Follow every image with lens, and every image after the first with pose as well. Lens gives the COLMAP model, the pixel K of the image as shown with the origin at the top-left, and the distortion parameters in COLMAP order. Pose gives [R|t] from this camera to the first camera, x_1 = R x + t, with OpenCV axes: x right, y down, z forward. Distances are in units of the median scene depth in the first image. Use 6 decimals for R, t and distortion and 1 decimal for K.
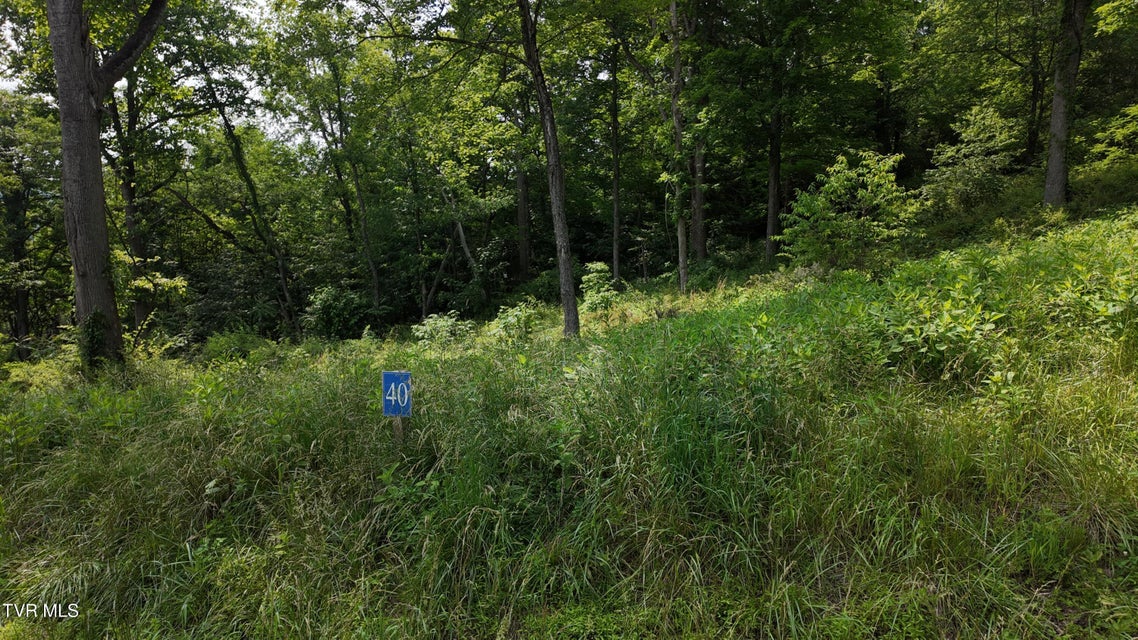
lens RADIAL K [[662.4, 0, 569.0], [0, 662.4, 320.0], [0, 0, 1]] dist [0.066135, -0.058712]
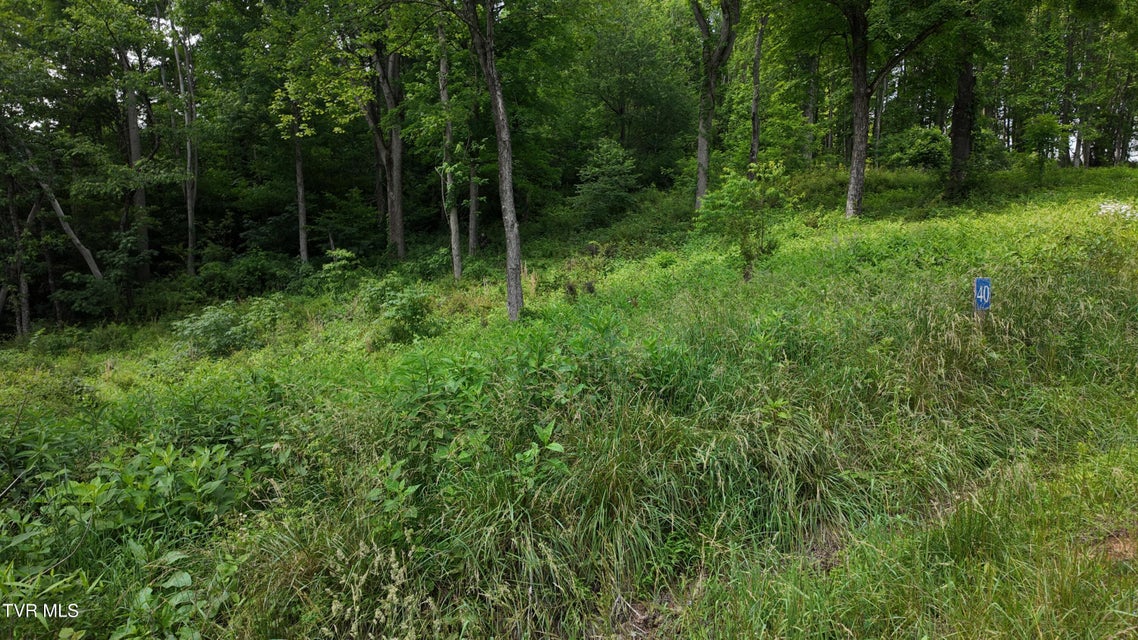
lens RADIAL K [[662.4, 0, 569.0], [0, 662.4, 320.0], [0, 0, 1]] dist [0.066135, -0.058712]
pose [[0.757886, -0.048565, 0.650576, -0.335905], [0.054341, 0.998459, 0.011230, 0.018419], [-0.650119, 0.026842, 0.759358, 0.088543]]
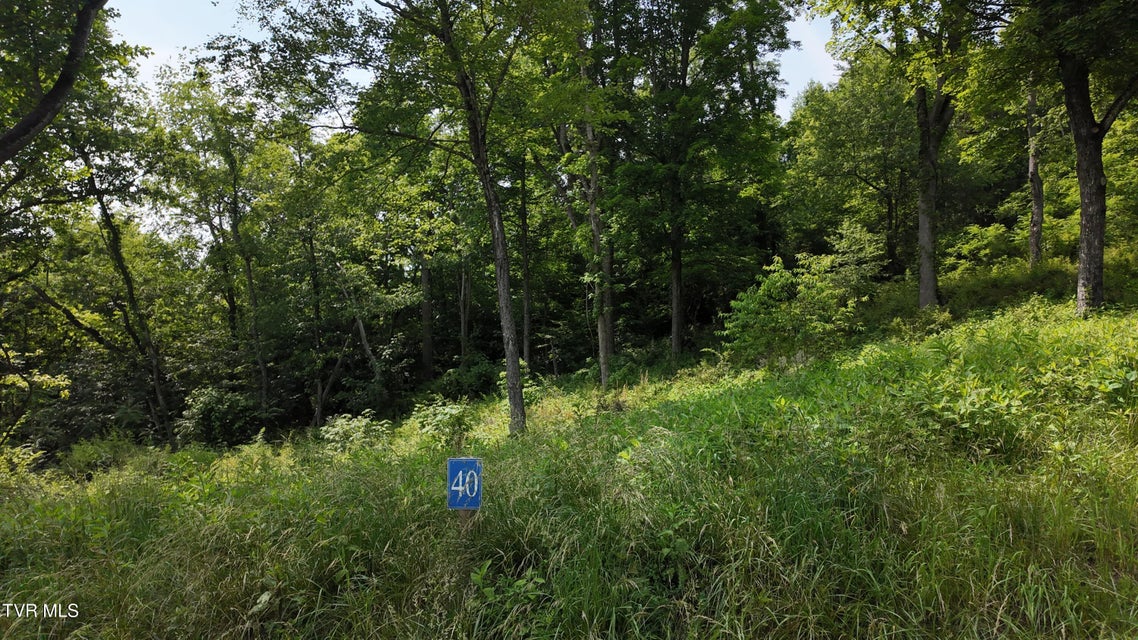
lens RADIAL K [[662.4, 0, 569.0], [0, 662.4, 320.0], [0, 0, 1]] dist [0.066135, -0.058712]
pose [[0.984798, 0.008947, 0.173473, -0.050644], [0.017301, 0.988654, -0.149208, 0.005218], [-0.172839, 0.149941, 0.973470, 0.010957]]
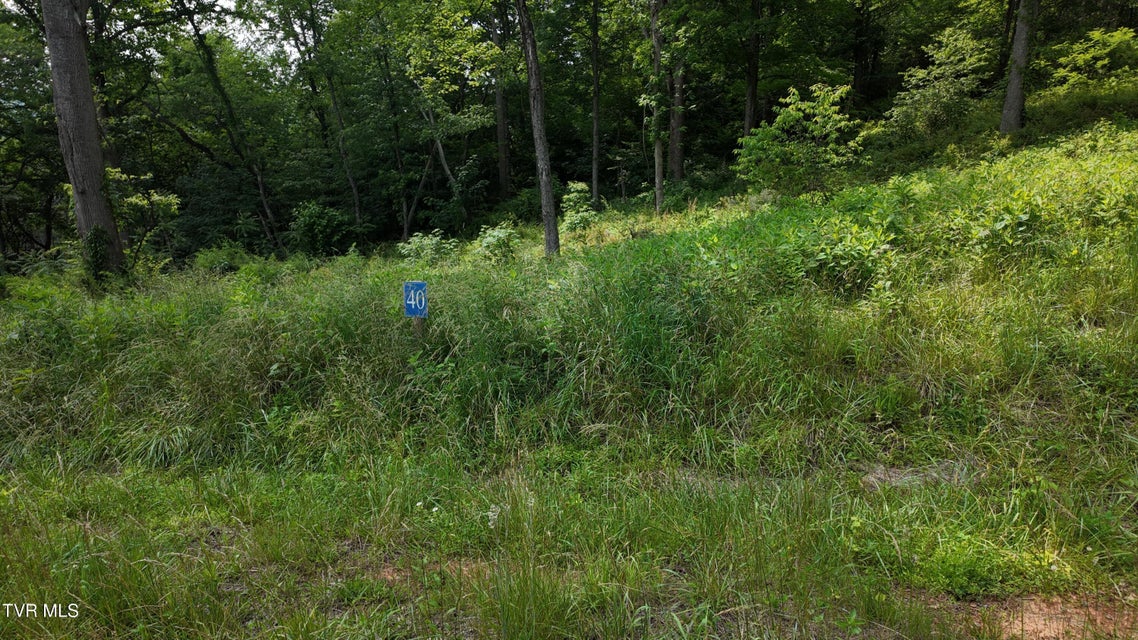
lens RADIAL K [[662.4, 0, 569.0], [0, 662.4, 320.0], [0, 0, 1]] dist [0.066135, -0.058712]
pose [[0.999490, 0.000910, 0.031921, -0.001711], [-0.004796, 0.992532, 0.121892, -0.000748], [-0.031571, -0.121983, 0.992030, -0.046914]]
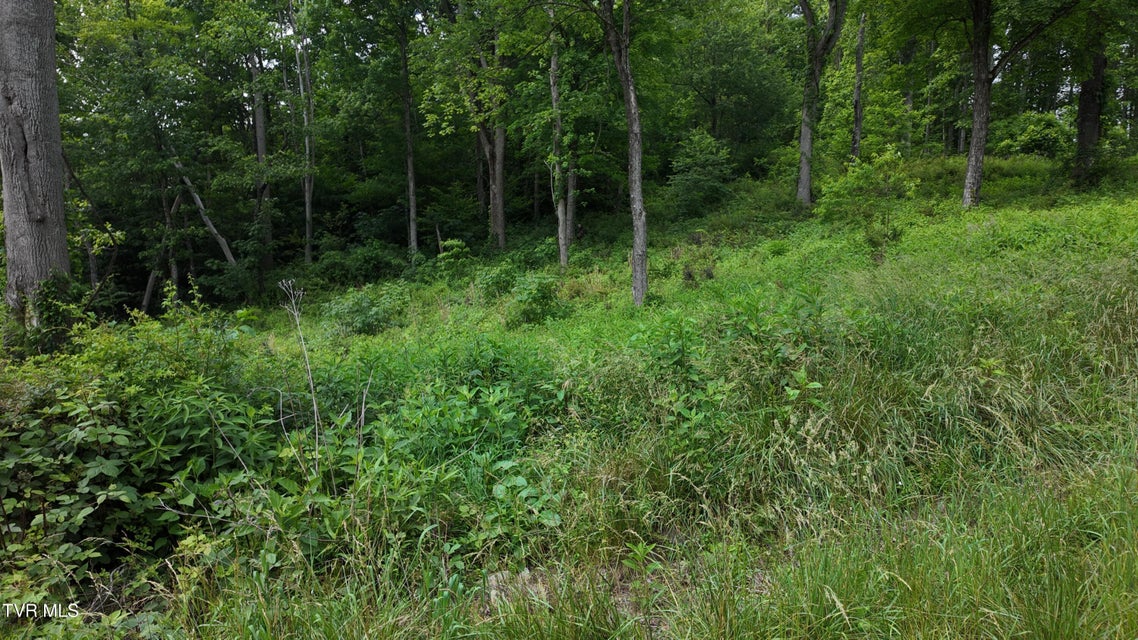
lens RADIAL K [[662.4, 0, 569.0], [0, 662.4, 320.0], [0, 0, 1]] dist [0.066135, -0.058712]
pose [[0.819744, -0.044656, 0.570986, -0.398754], [0.042730, 0.998946, 0.016780, 0.024323], [-0.571133, 0.010643, 0.820788, 0.095318]]
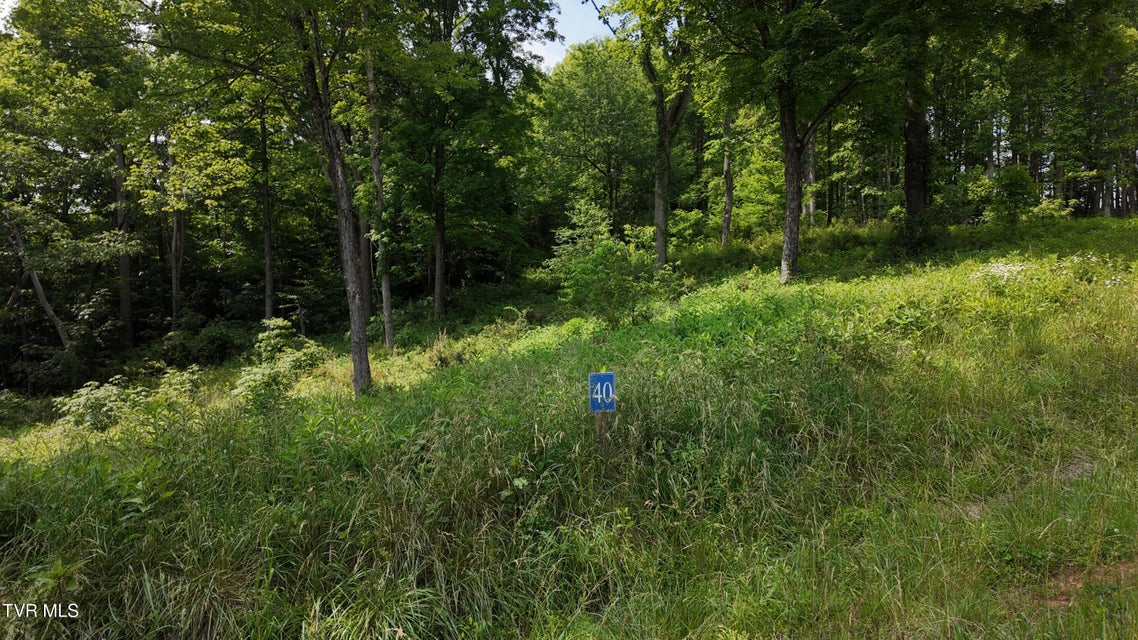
lens RADIAL K [[662.4, 0, 569.0], [0, 662.4, 320.0], [0, 0, 1]] dist [0.066135, -0.058712]
pose [[0.810993, -0.002444, 0.585050, -0.177224], [0.060493, 0.994982, -0.079698, 0.013624], [-0.581920, 0.100026, 0.807072, 0.017838]]
